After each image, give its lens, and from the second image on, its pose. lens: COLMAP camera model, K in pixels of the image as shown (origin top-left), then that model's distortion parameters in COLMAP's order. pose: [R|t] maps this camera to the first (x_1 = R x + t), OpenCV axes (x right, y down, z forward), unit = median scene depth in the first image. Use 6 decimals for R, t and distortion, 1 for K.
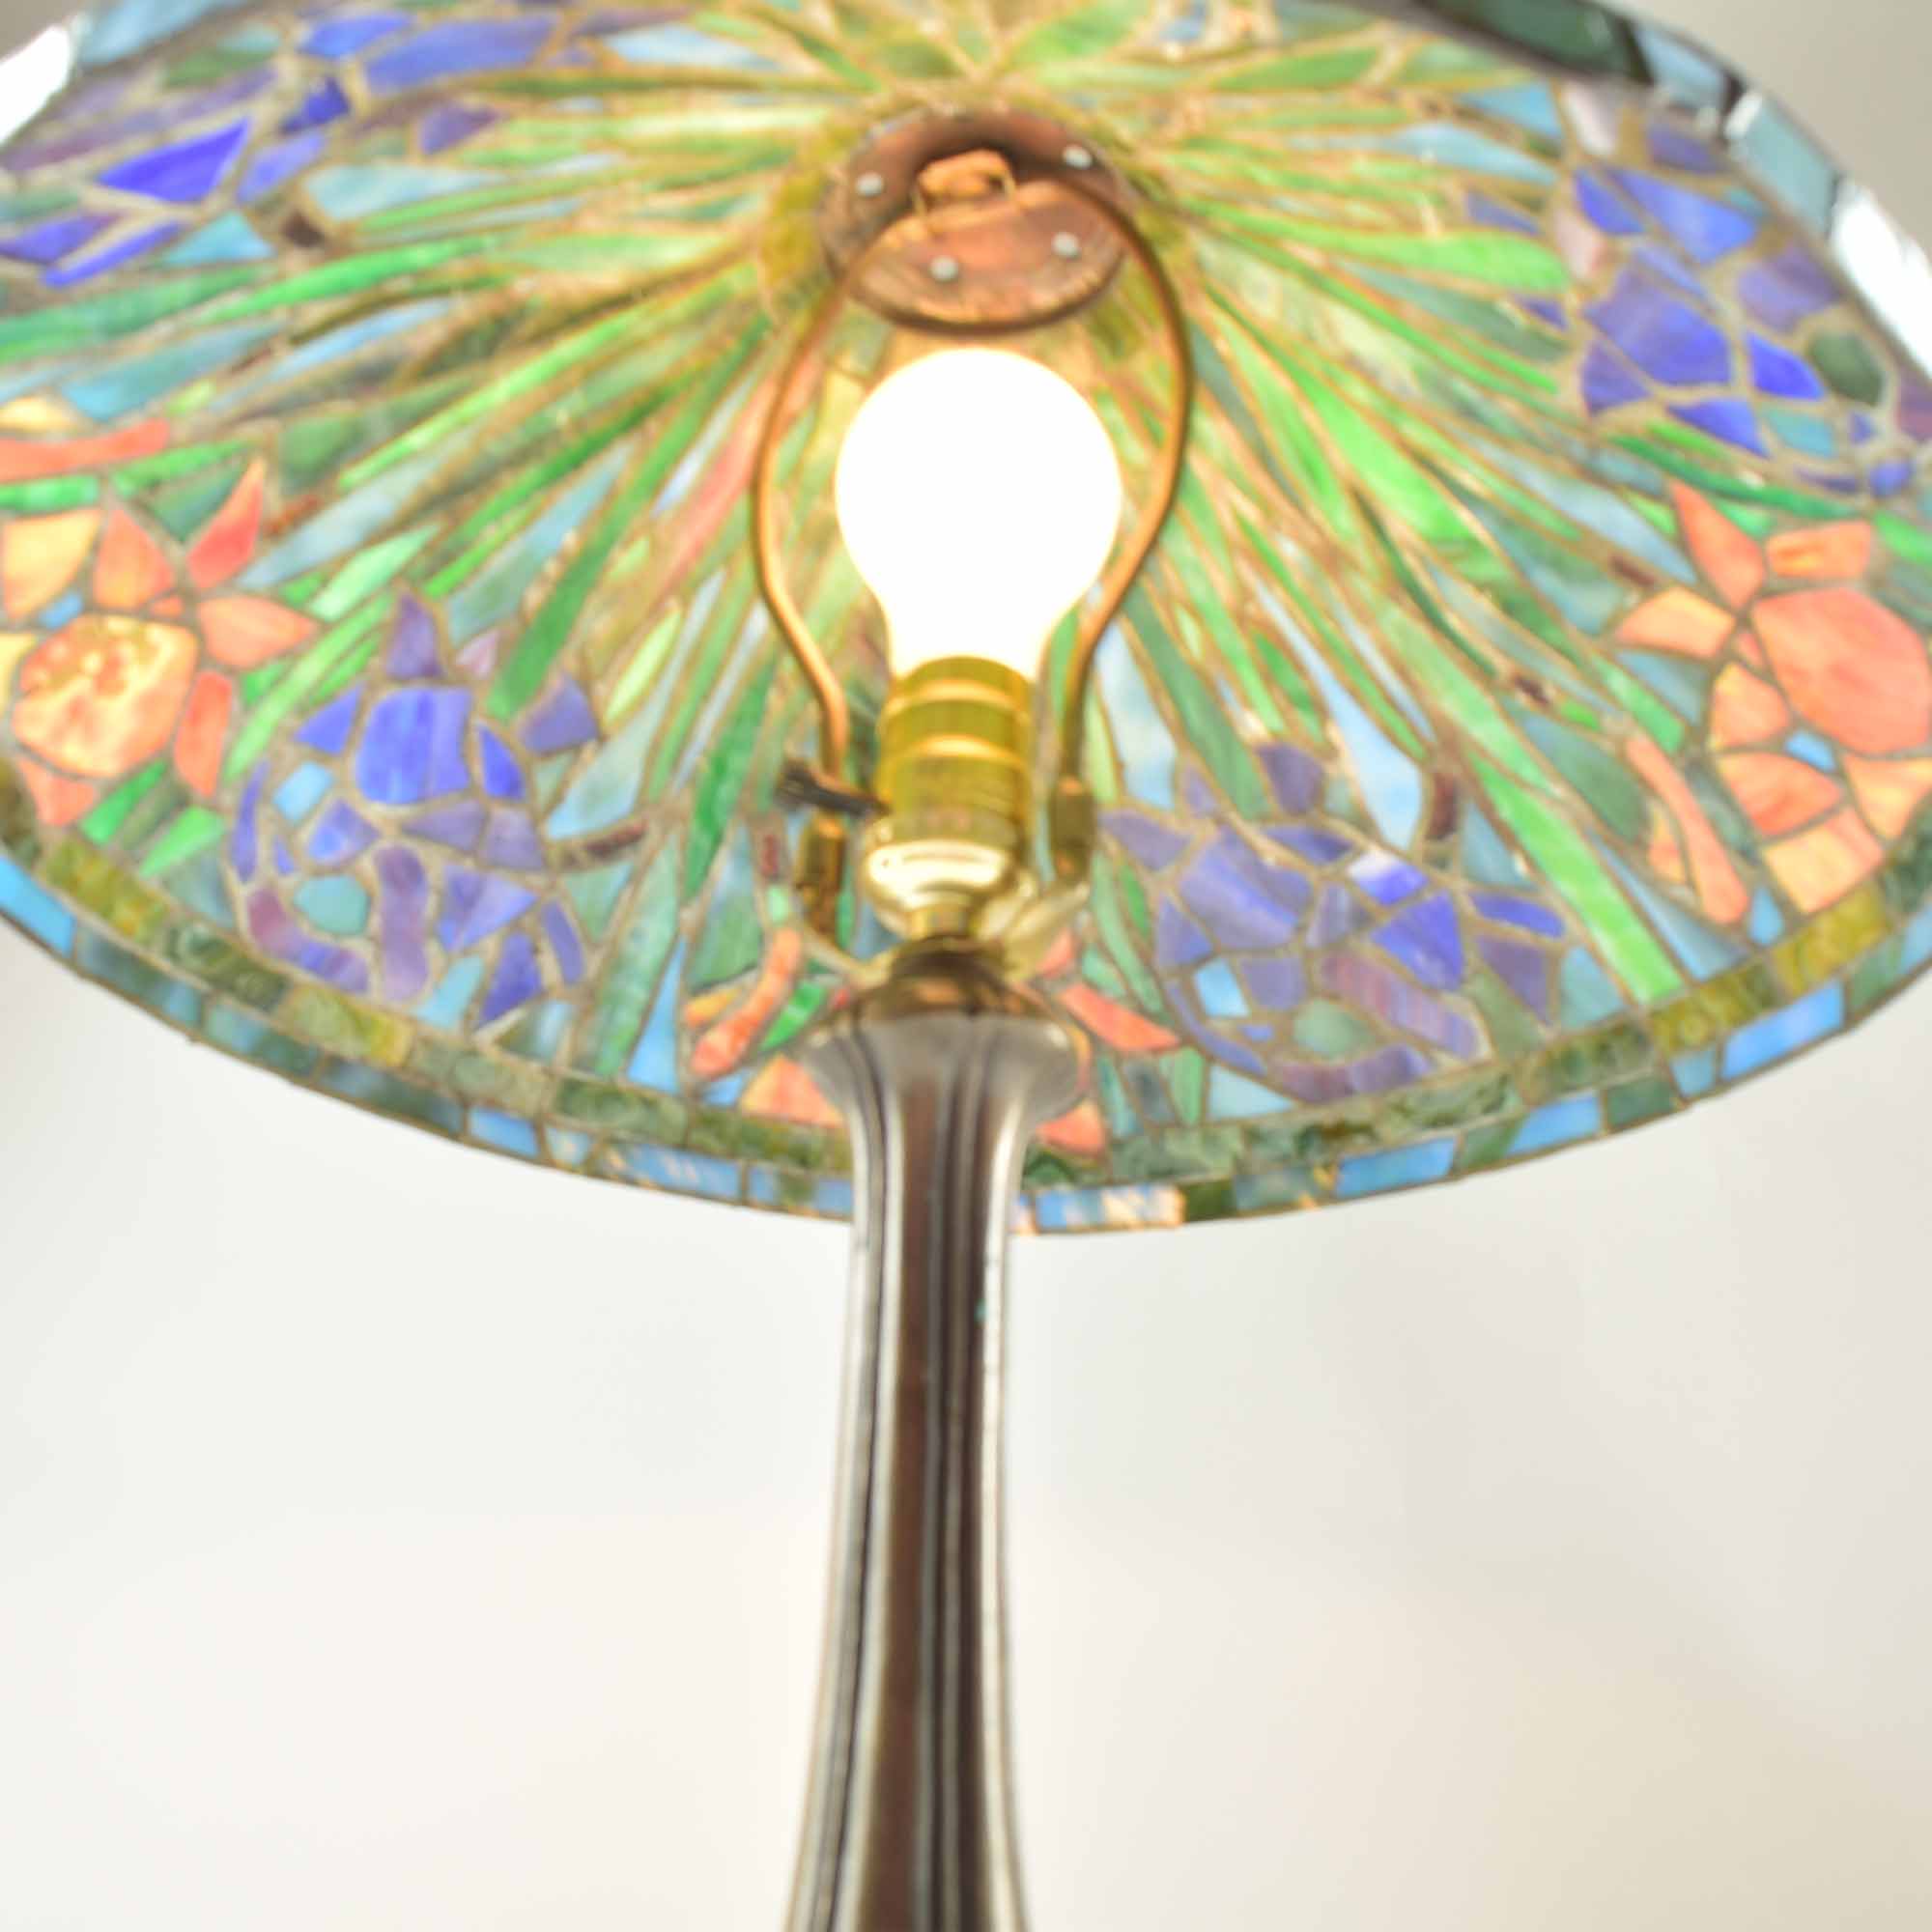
lens RADIAL K [[2250.9, 0, 909.7], [0, 2250.9, 965.3], [0, 0, 1]] dist [-0.016100, 0.020650]
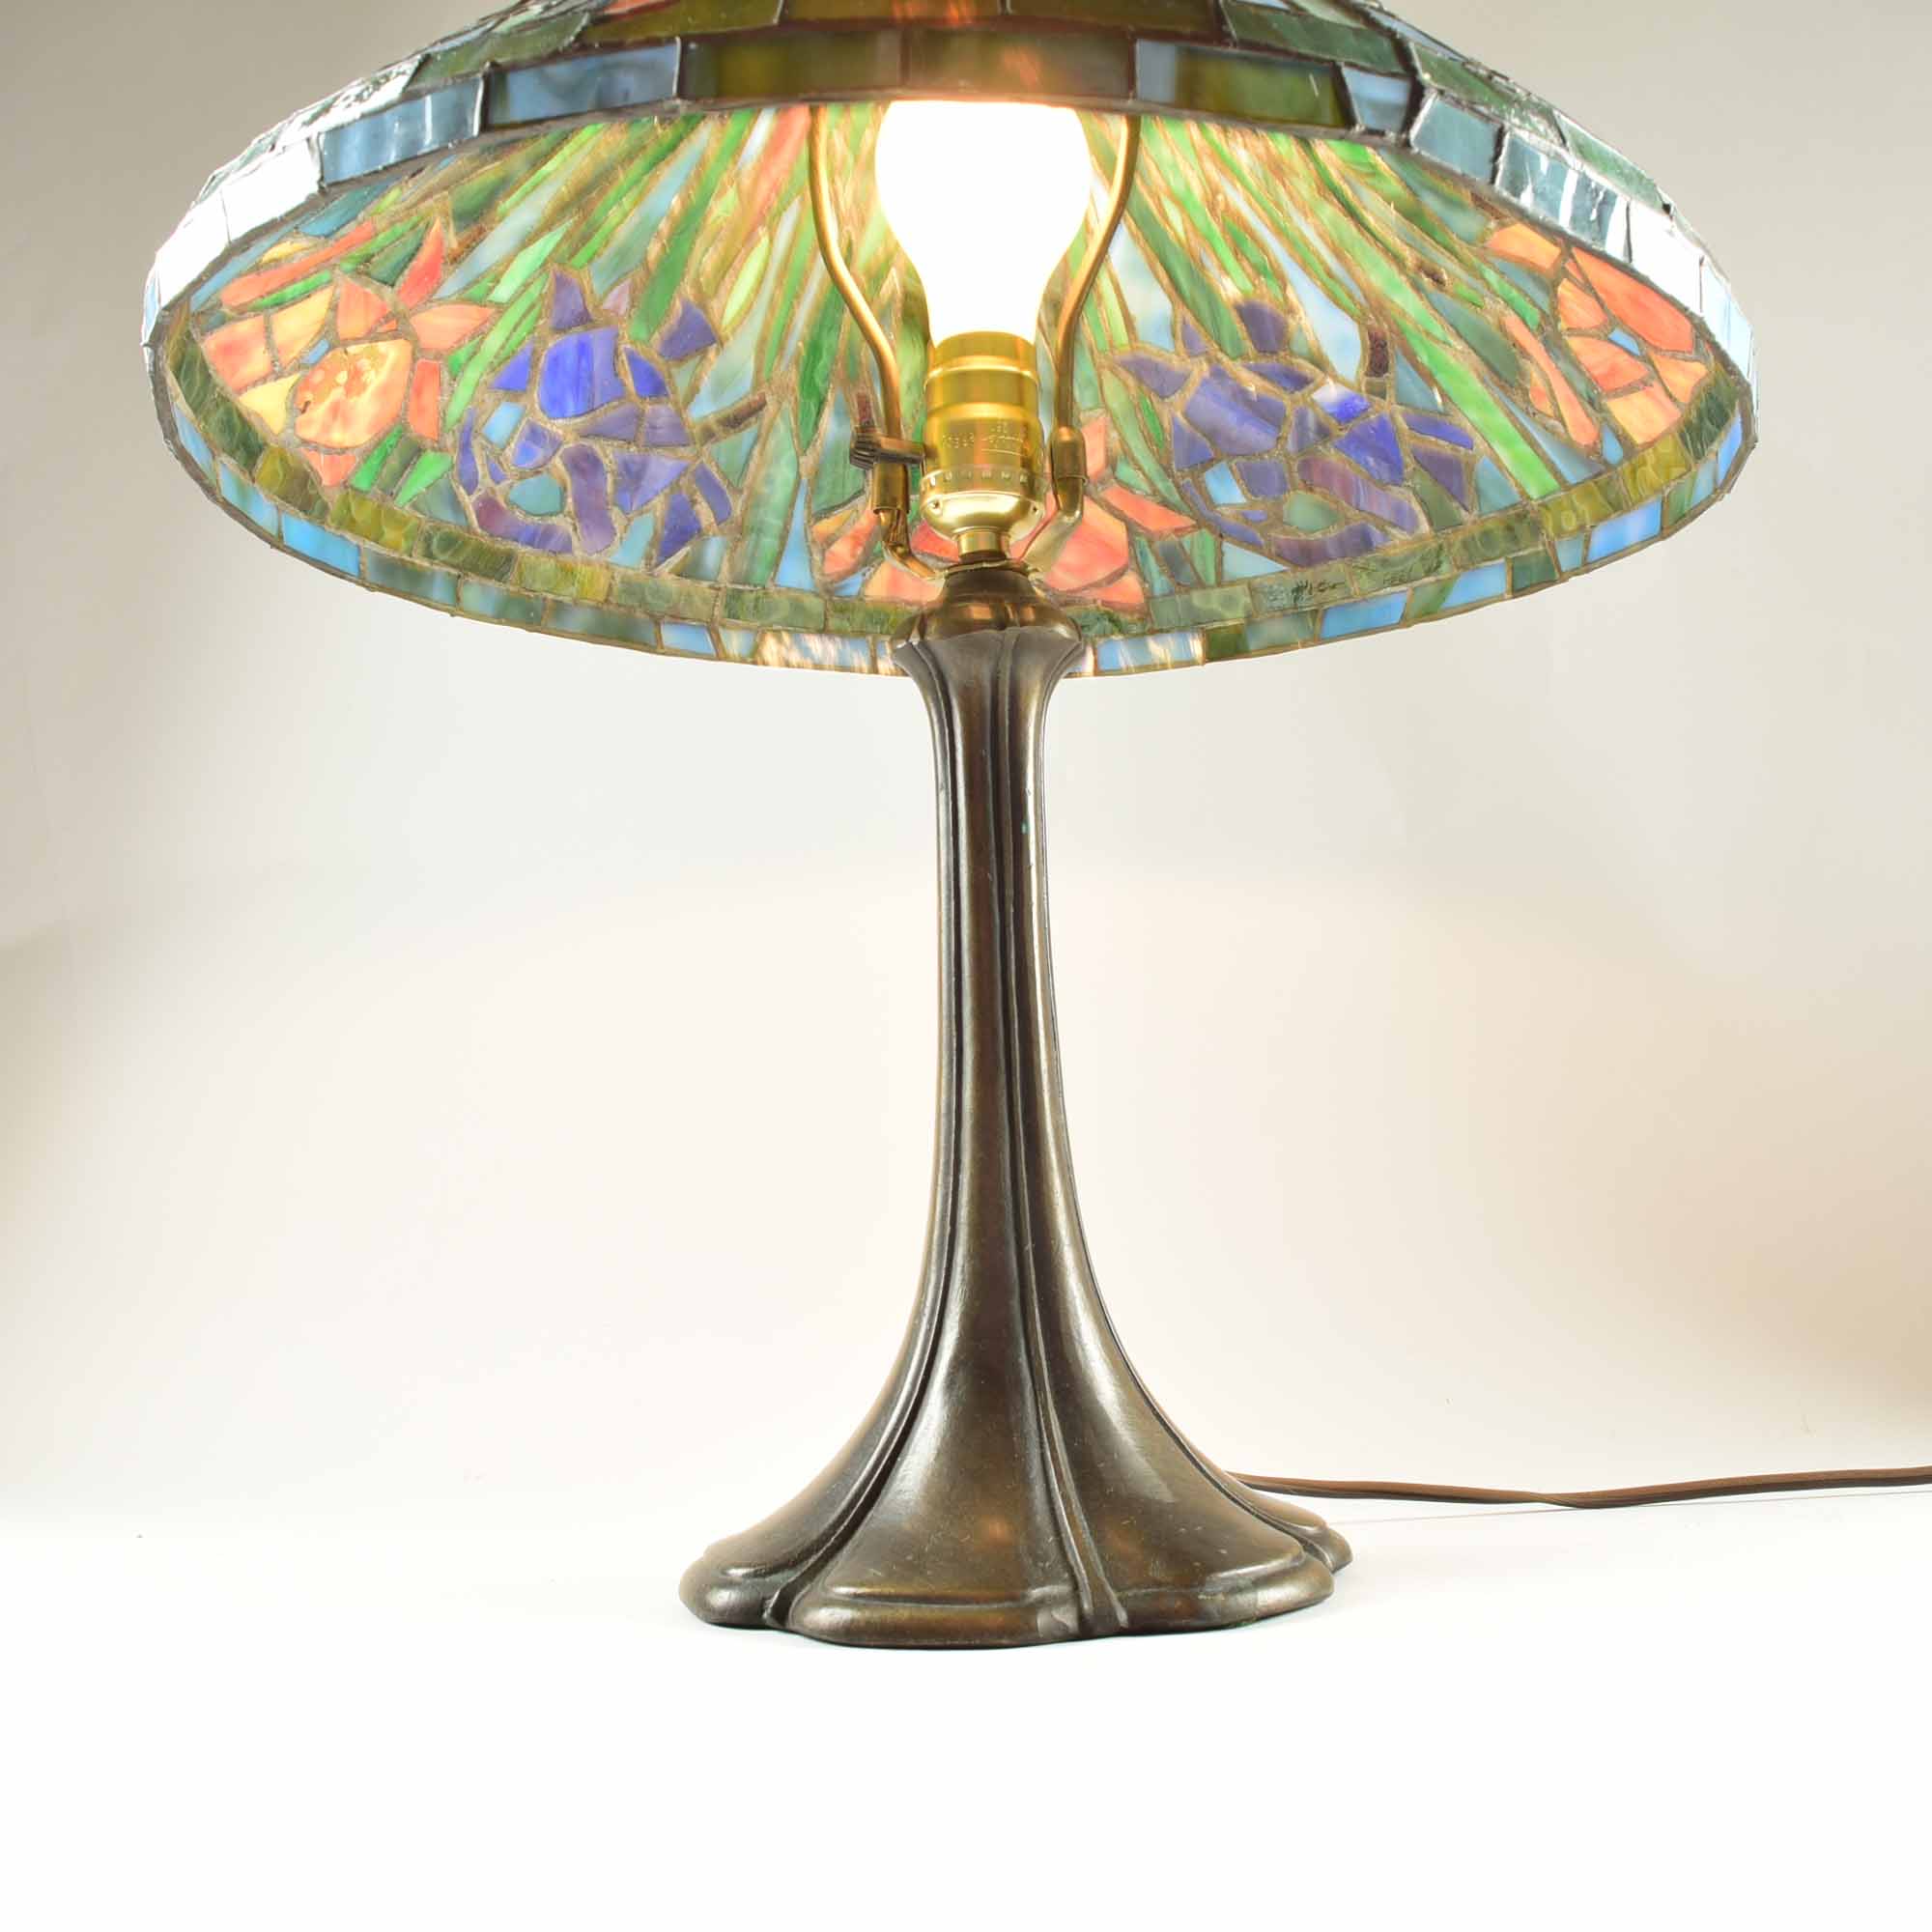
lens RADIAL K [[2250.9, 0, 909.7], [0, 2250.9, 965.3], [0, 0, 1]] dist [-0.016100, 0.020650]
pose [[0.991995, -0.076677, -0.100335, 0.073709], [0.107424, 0.930077, 0.351308, -0.218941], [0.066382, -0.359274, 0.930868, -0.321585]]
